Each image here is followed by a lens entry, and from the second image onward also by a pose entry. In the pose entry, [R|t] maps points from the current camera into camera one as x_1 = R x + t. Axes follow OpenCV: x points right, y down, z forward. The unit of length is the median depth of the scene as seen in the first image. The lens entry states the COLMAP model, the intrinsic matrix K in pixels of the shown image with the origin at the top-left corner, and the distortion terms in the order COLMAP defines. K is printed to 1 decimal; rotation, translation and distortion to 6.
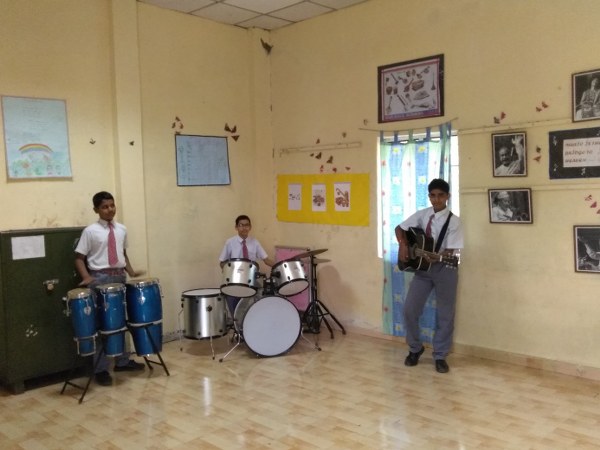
lens RADIAL K [[575.3, 0, 300.0], [0, 575.3, 225.0], [0, 0, 1]] dist [0.018542, 0.012236]
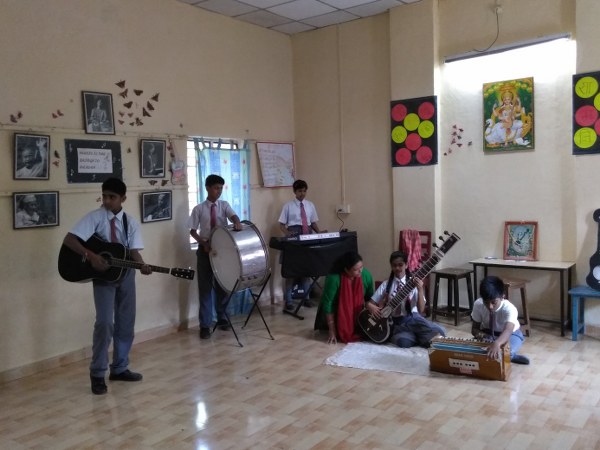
lens RADIAL K [[575.3, 0, 300.0], [0, 575.3, 225.0], [0, 0, 1]] dist [0.018542, 0.012236]
pose [[-0.136231, -0.039134, 0.989904, -0.675374], [0.091147, 0.994486, 0.051859, -0.017522], [-0.986475, 0.097292, -0.131913, 0.704330]]
